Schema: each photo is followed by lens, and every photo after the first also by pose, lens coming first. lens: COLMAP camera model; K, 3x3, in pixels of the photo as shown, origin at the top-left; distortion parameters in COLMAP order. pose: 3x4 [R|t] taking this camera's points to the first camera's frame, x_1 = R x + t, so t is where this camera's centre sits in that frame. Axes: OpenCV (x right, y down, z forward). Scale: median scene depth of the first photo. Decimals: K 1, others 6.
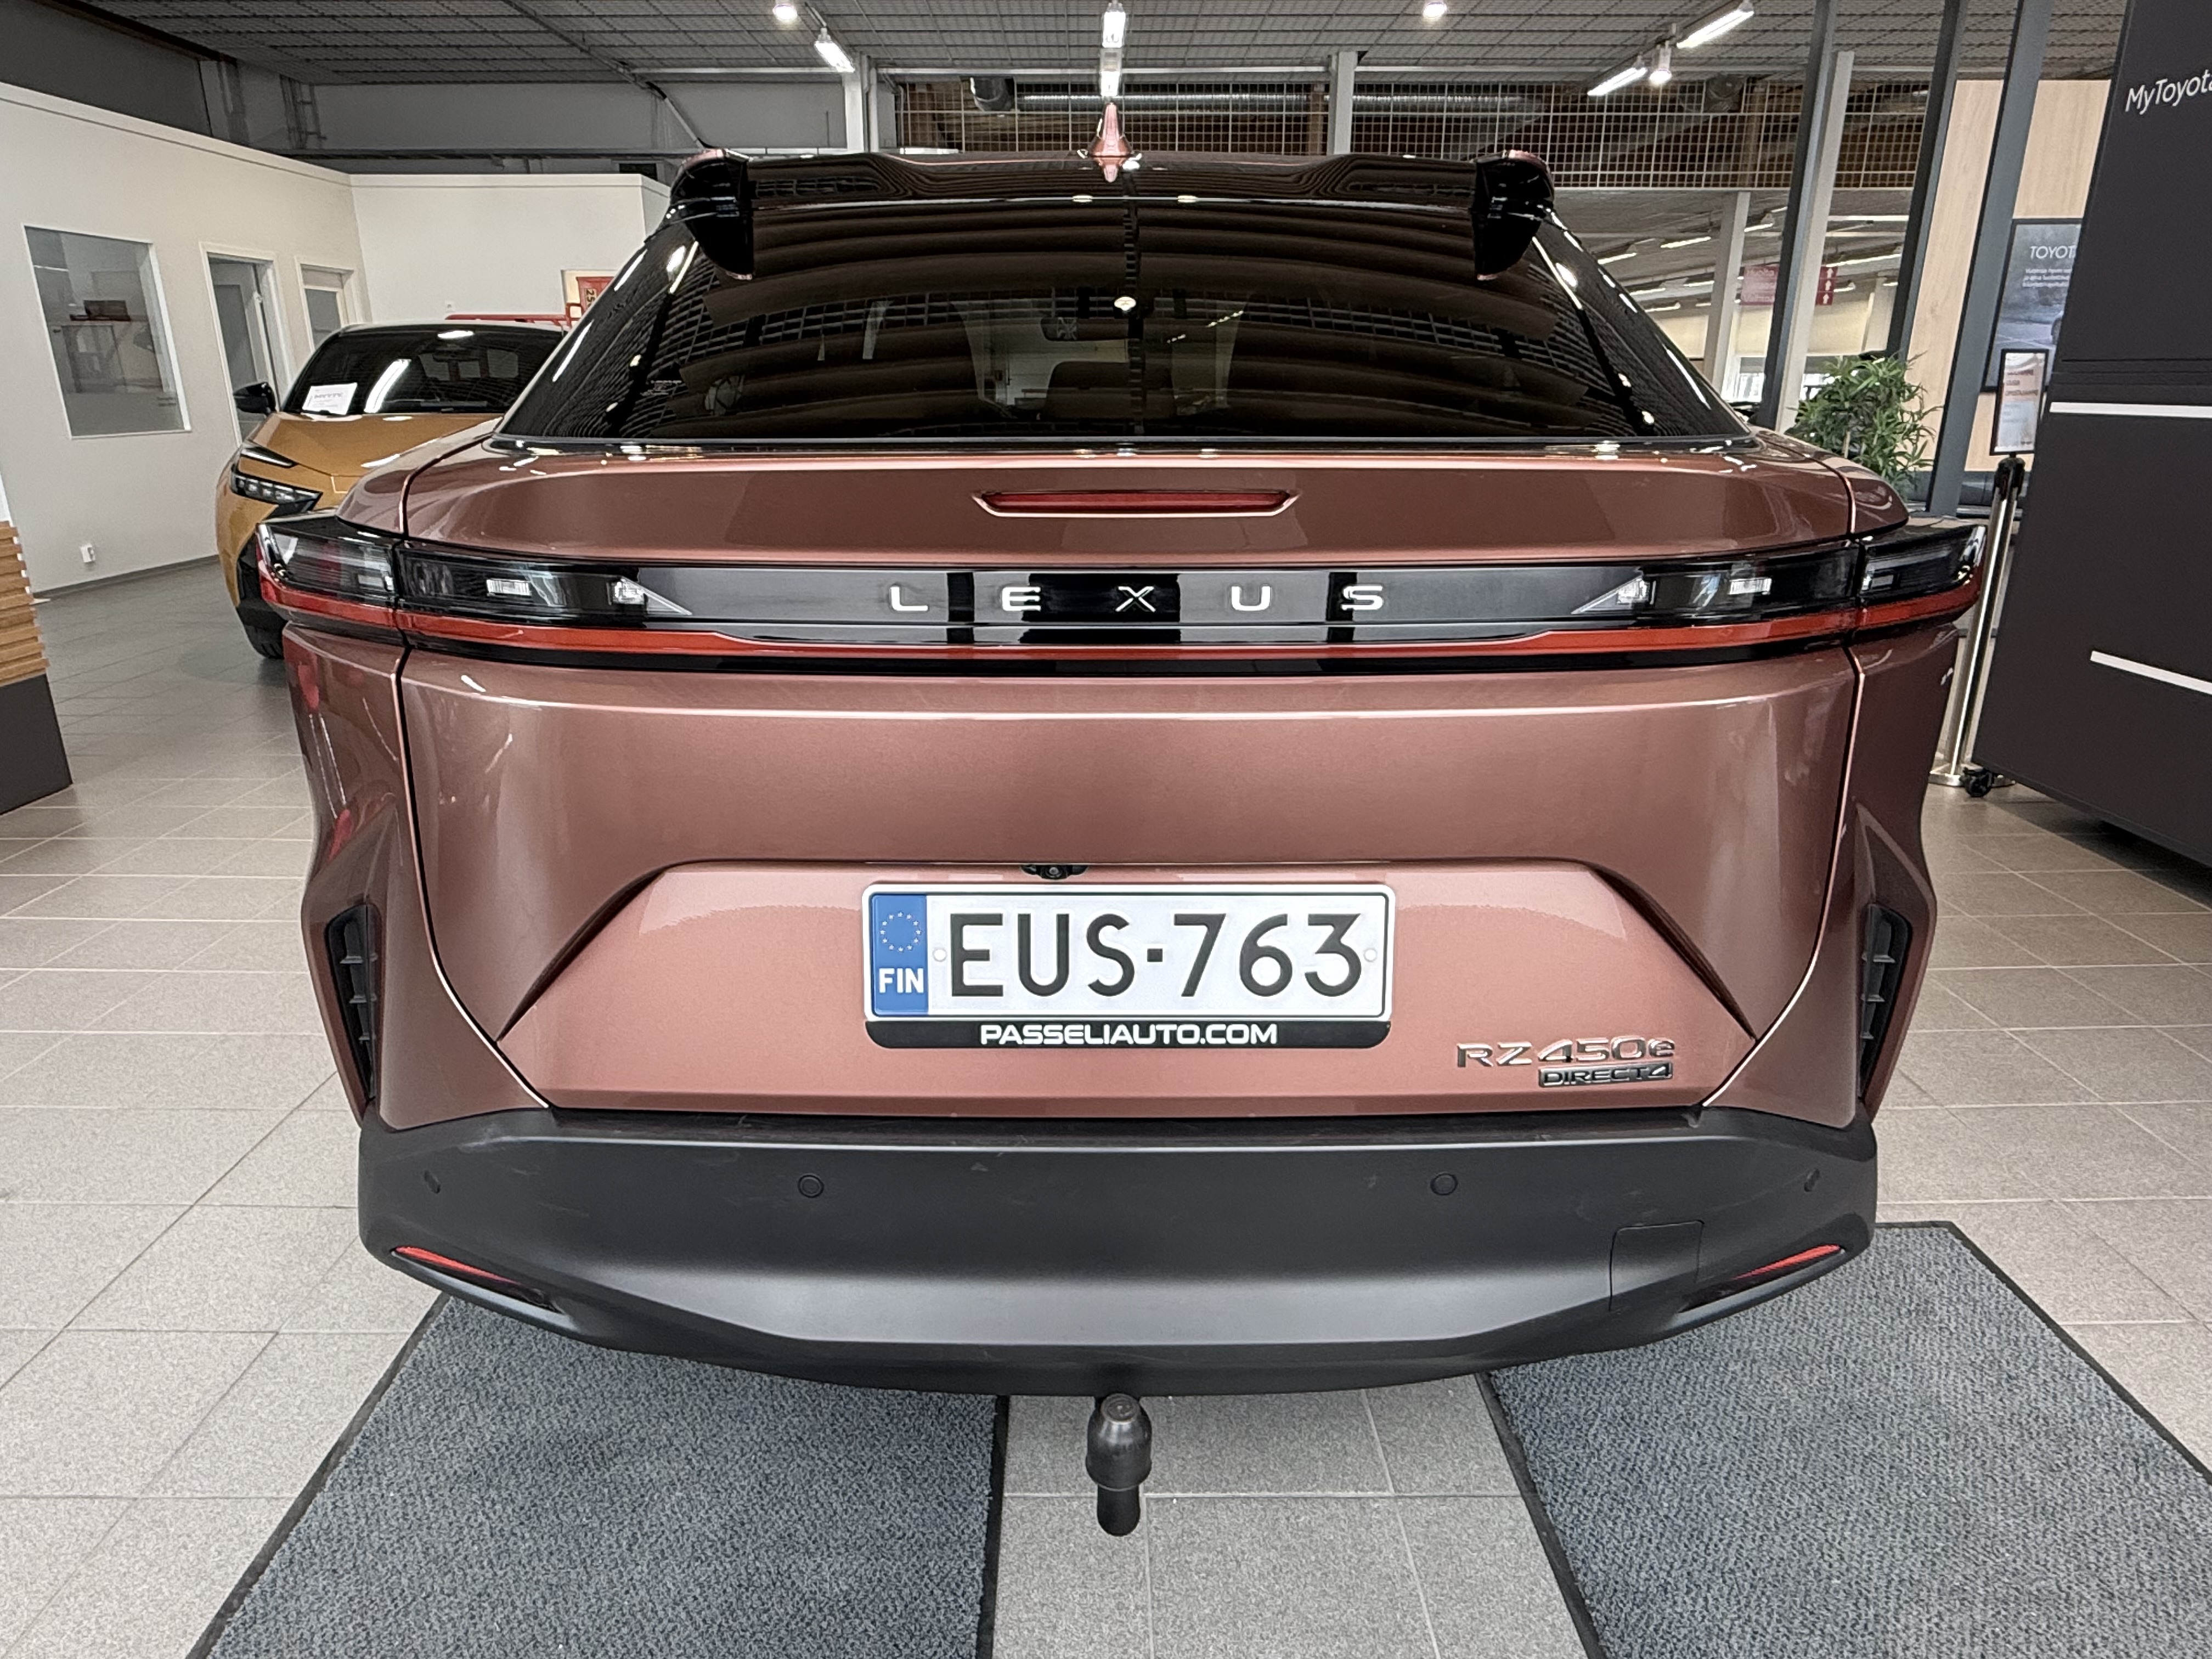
lens RADIAL K [[1369.6, 0, 1098.5], [0, 1369.6, 832.6], [0, 0, 1]] dist [0.001590, -0.001672]
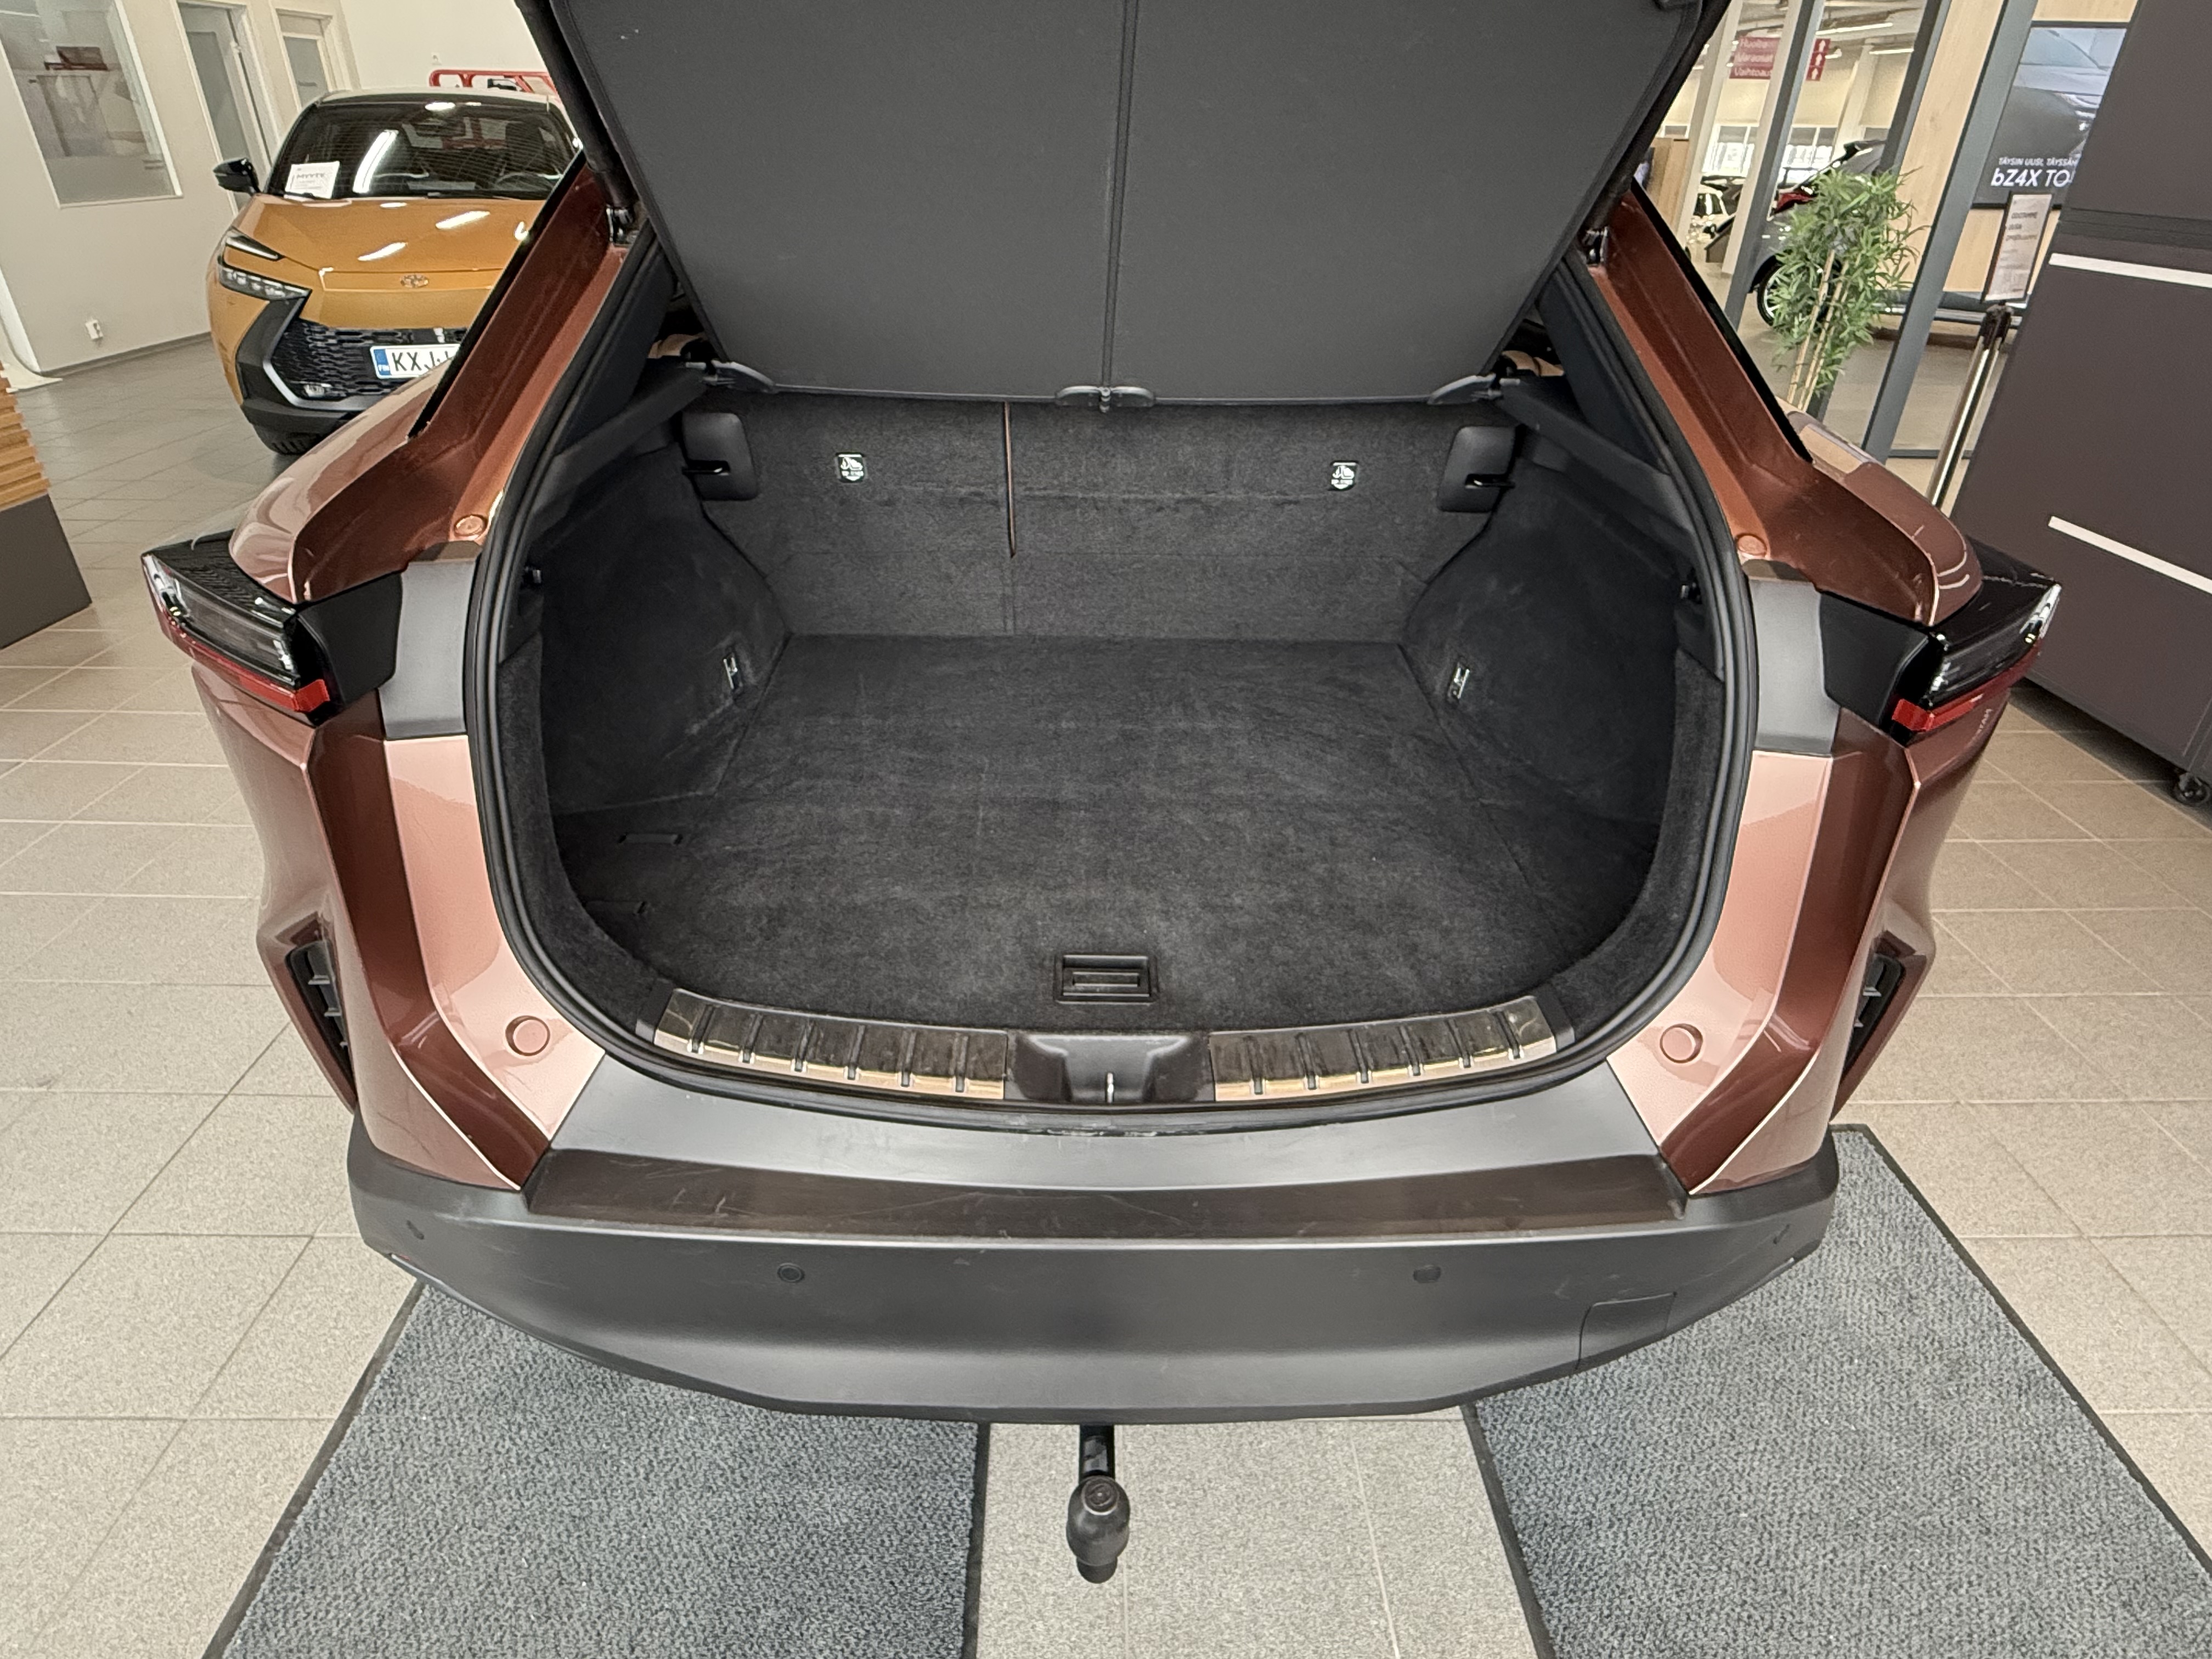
lens RADIAL K [[1219.2, 0, 1104.2], [0, 1219.2, 826.6], [0, 0, 1]] dist [0.001807, -0.001950]
pose [[0.999764, 0.013249, 0.017226, -0.002380], [-0.016455, 0.979288, 0.201803, -0.170296], [-0.014196, -0.202039, 0.979275, 0.139493]]
